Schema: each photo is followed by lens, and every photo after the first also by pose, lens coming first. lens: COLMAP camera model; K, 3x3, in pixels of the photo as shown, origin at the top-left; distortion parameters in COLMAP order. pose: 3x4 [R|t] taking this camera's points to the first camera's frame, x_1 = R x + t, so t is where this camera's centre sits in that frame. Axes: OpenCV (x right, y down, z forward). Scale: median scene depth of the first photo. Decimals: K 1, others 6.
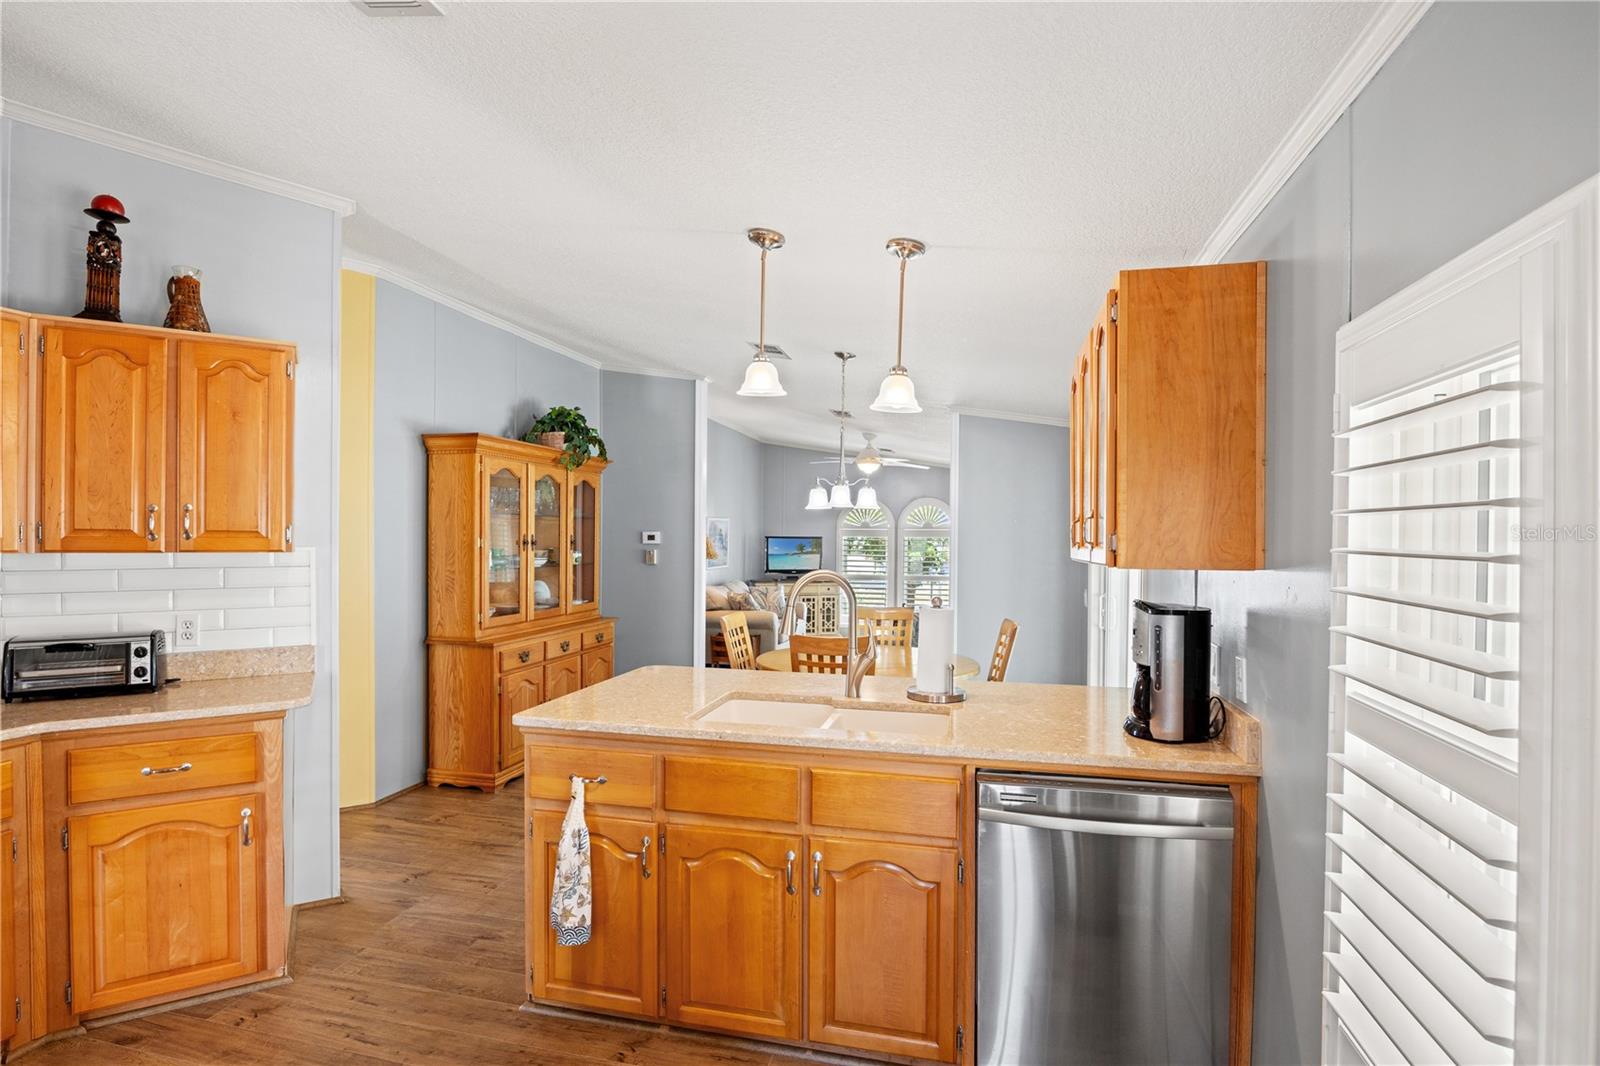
lens RADIAL K [[789.7, 0, 795.3], [0, 789.7, 531.3], [0, 0, 1]] dist [-0.006621, 0.000778]
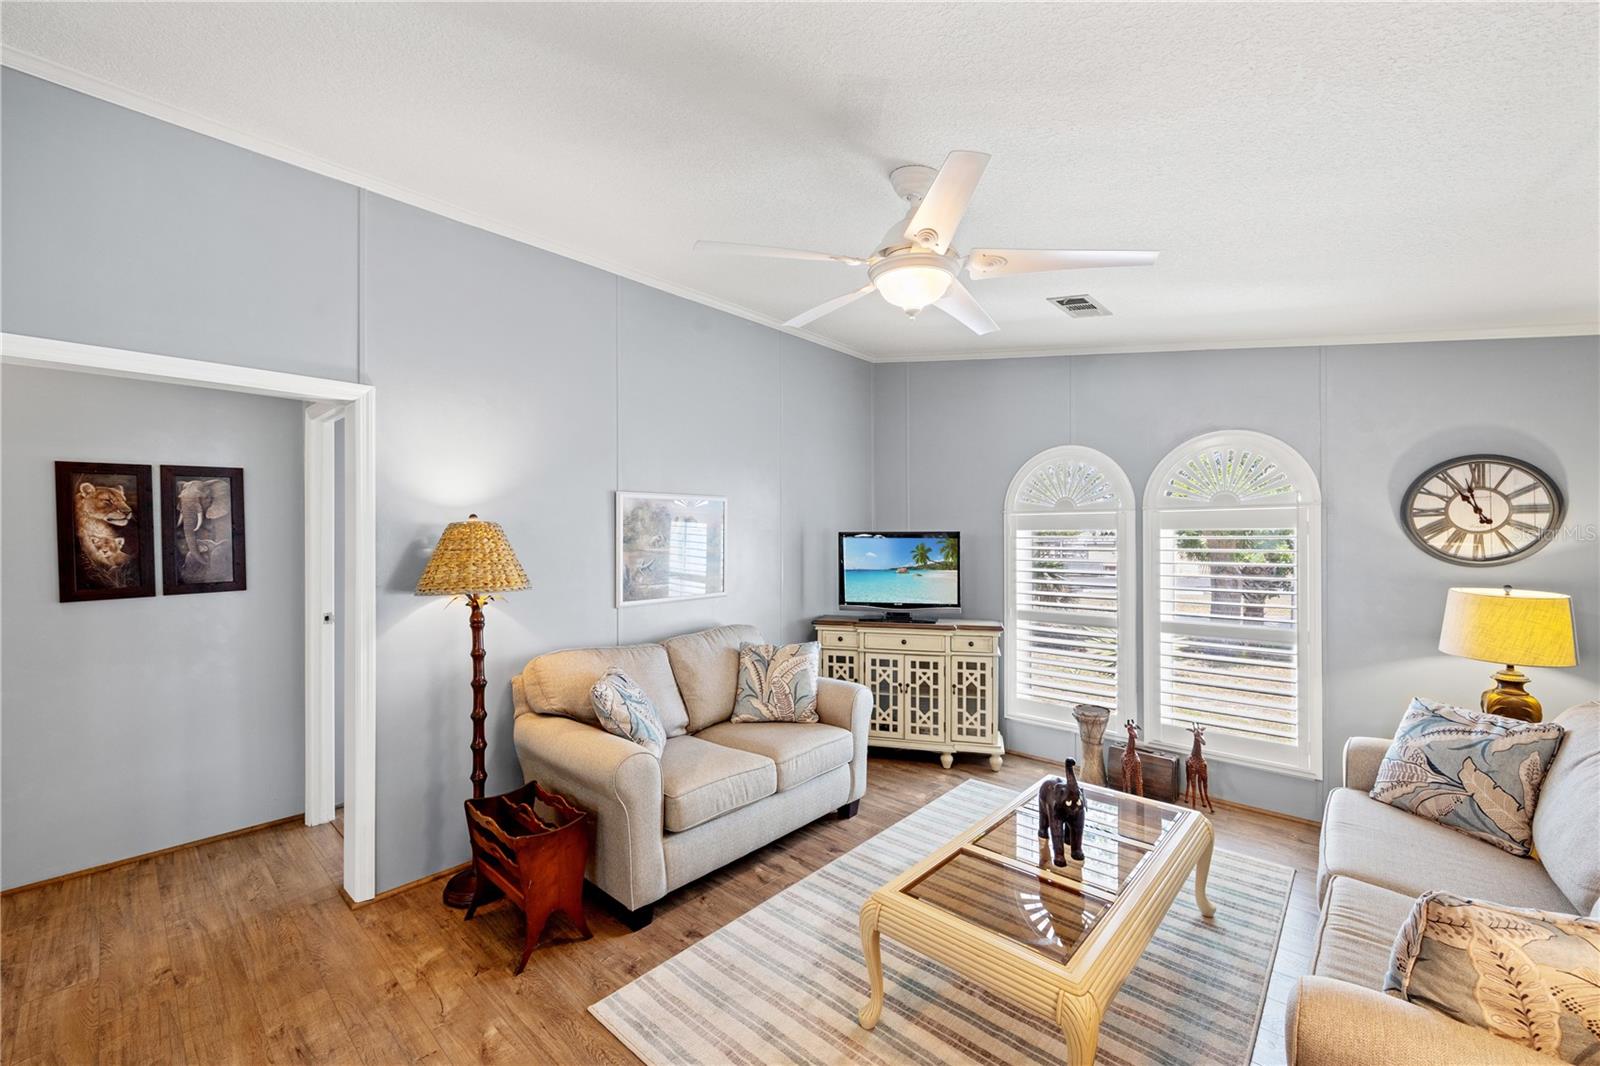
lens RADIAL K [[641.9, 0, 796.3], [0, 641.9, 540.0], [0, 0, 1]] dist [-0.006500, 0.000129]
pose [[0.874176, -0.008686, -0.485532, 0.634887], [0.015702, 0.999823, 0.010384, 0.029553], [0.485356, -0.016701, 0.874157, 2.890354]]
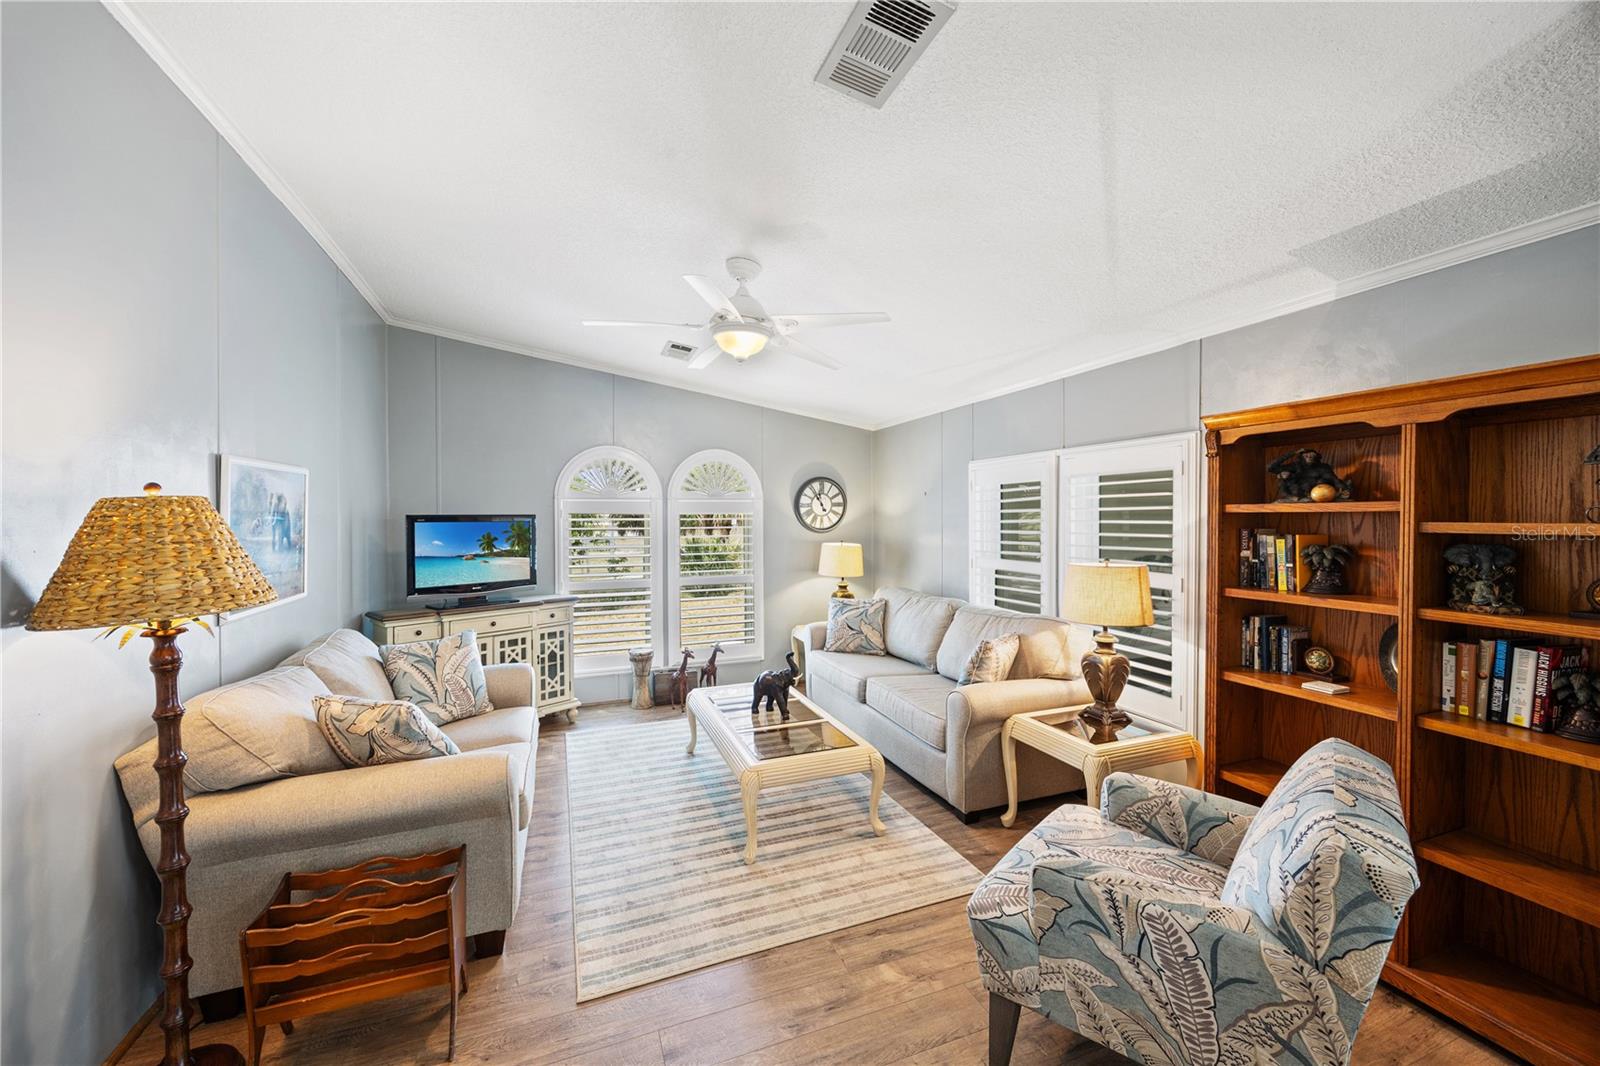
lens RADIAL K [[623.6, 0, 798.9], [0, 623.6, 530.4], [0, 0, 1]] dist [-0.000467, -0.000029]
pose [[0.821375, -0.026903, 0.569754, -0.261852], [0.007906, 0.999328, 0.035791, 0.017975], [-0.570334, -0.024894, 0.821036, 2.668498]]
